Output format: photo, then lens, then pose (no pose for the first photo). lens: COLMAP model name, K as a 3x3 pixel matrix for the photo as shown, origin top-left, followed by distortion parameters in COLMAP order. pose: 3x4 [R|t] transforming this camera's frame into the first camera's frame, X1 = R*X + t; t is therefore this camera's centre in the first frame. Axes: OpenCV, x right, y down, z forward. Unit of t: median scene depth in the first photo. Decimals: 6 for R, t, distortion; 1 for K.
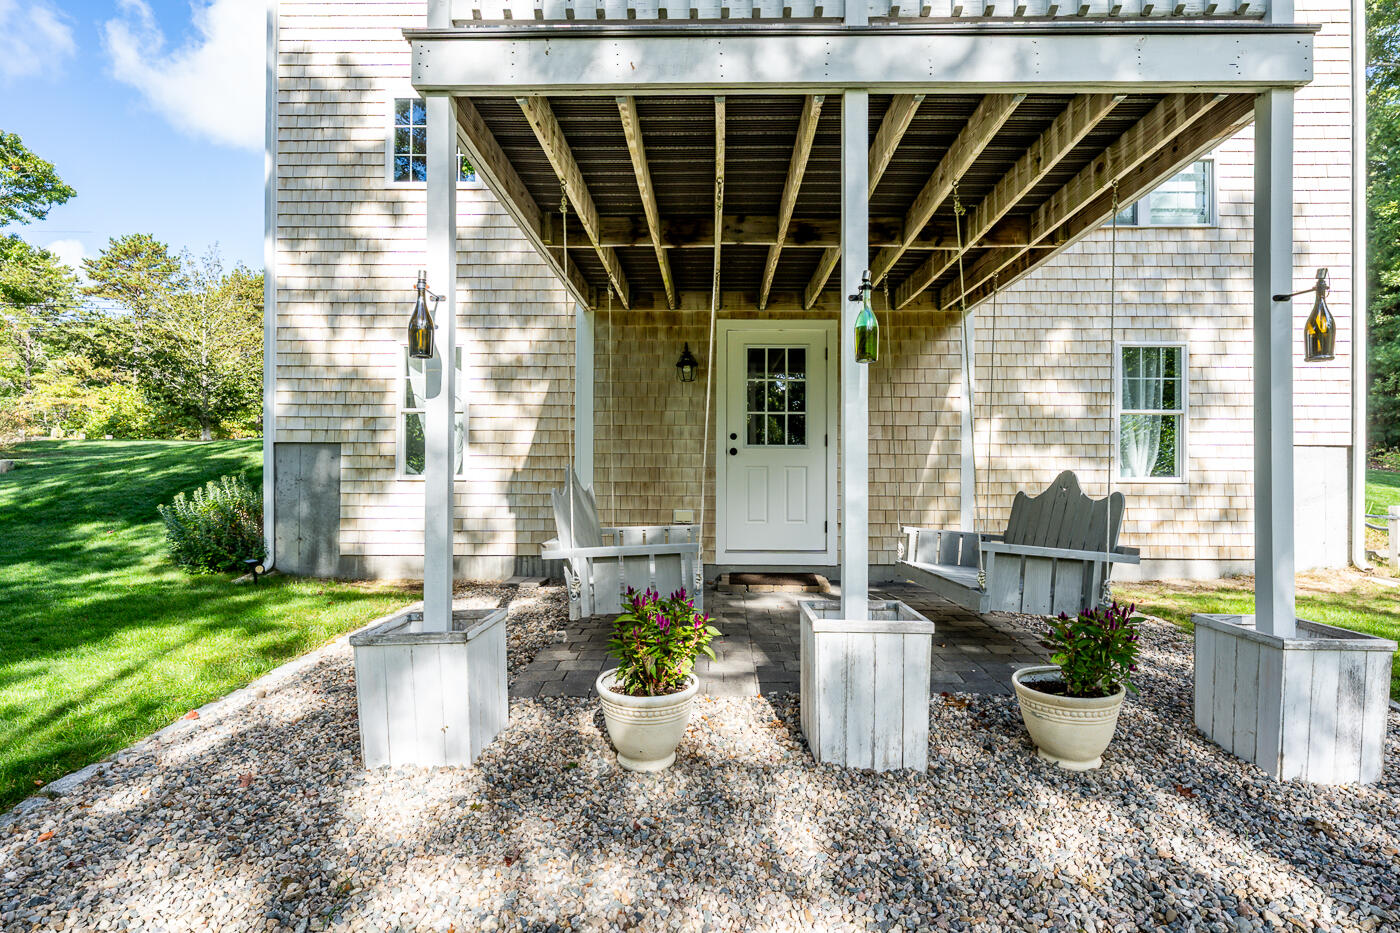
lens RADIAL K [[701.8, 0, 710.3], [0, 701.8, 468.9], [0, 0, 1]] dist [0.004779, 0.000788]
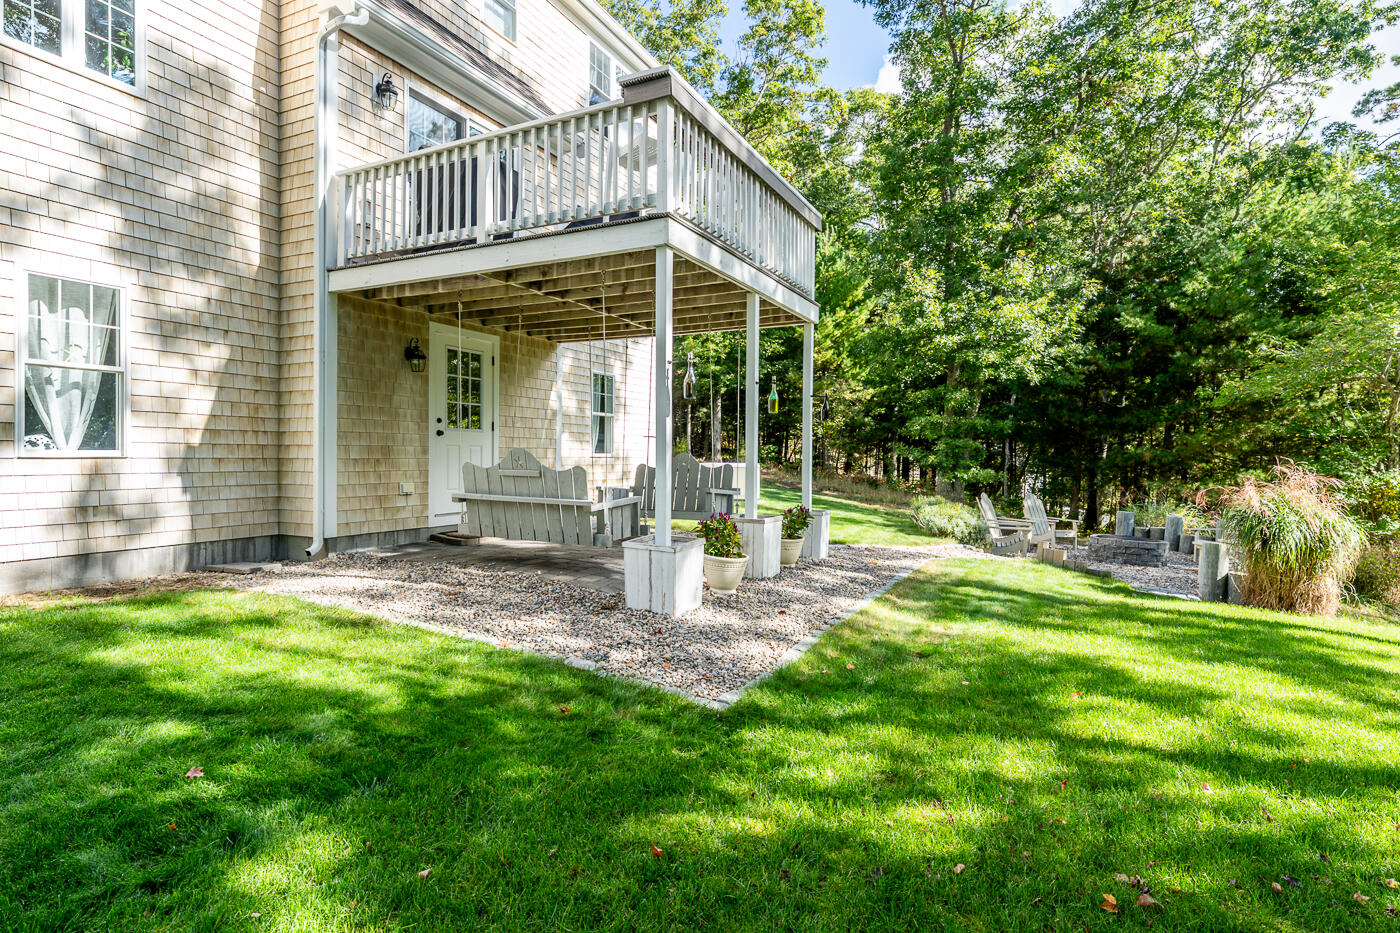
lens RADIAL K [[767.0, 0, 678.5], [0, 767.0, 462.6], [0, 0, 1]] dist [0.004104, -0.000679]
pose [[0.426102, -0.010875, 0.904610, -0.878893], [-0.023853, 0.999445, 0.023251, -0.012619], [-0.904361, -0.031485, 0.425606, 0.051999]]
